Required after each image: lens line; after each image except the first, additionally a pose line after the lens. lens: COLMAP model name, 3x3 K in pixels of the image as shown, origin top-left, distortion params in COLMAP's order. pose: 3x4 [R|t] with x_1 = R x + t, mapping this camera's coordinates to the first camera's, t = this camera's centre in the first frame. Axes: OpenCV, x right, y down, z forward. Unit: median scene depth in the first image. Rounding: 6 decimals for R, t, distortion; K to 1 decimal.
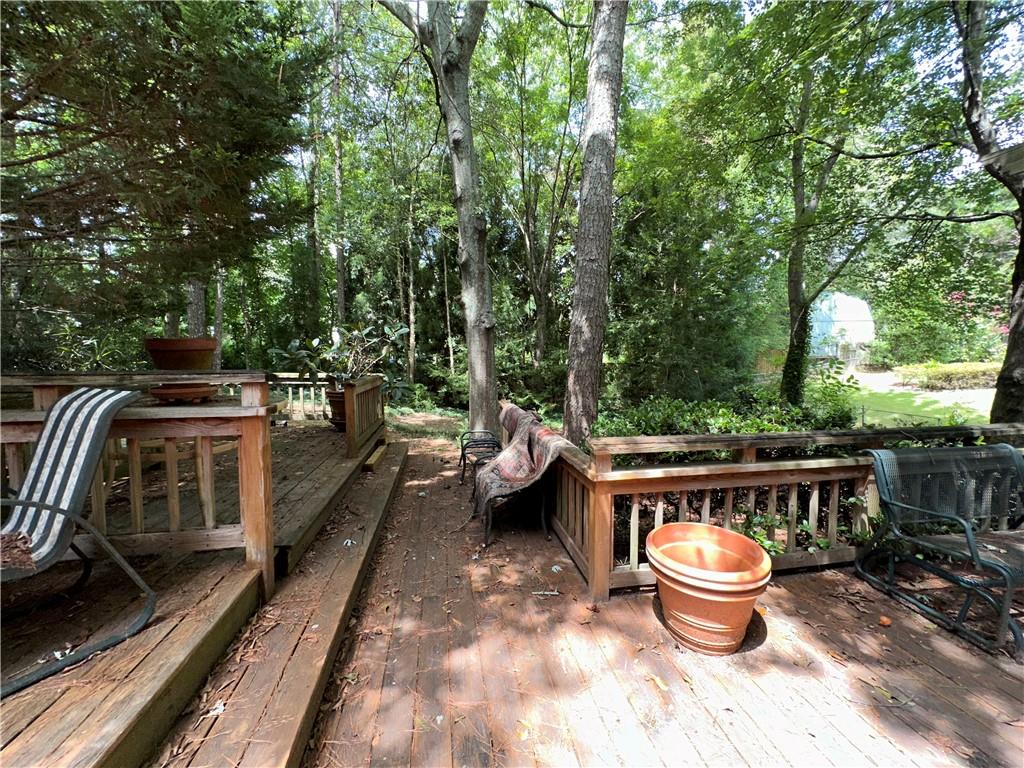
lens RADIAL K [[405.7, 0, 512.3], [0, 405.7, 384.0], [0, 0, 1]] dist [0.000313, -0.000441]
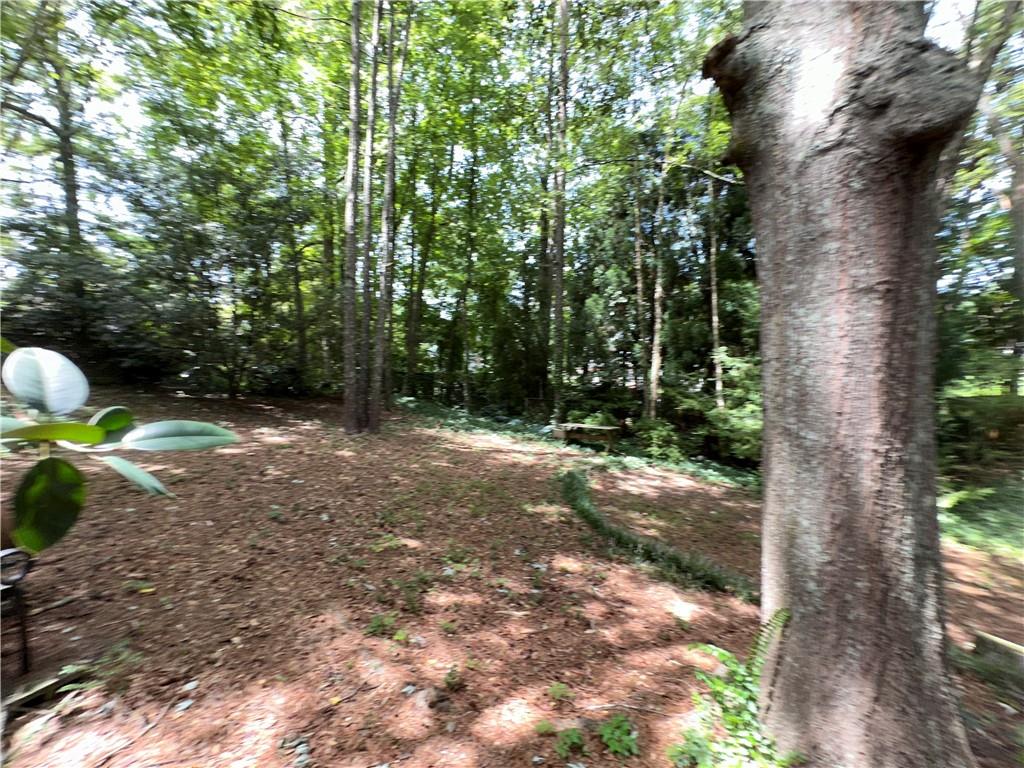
lens RADIAL K [[405.7, 0, 511.5], [0, 405.7, 383.4], [0, 0, 1]] dist [0.000313, -0.000441]
pose [[0.786681, -0.003910, -0.617348, -0.017685], [-0.037655, 0.997814, -0.054302, -0.013951], [0.616211, 0.065965, 0.784814, 0.331041]]
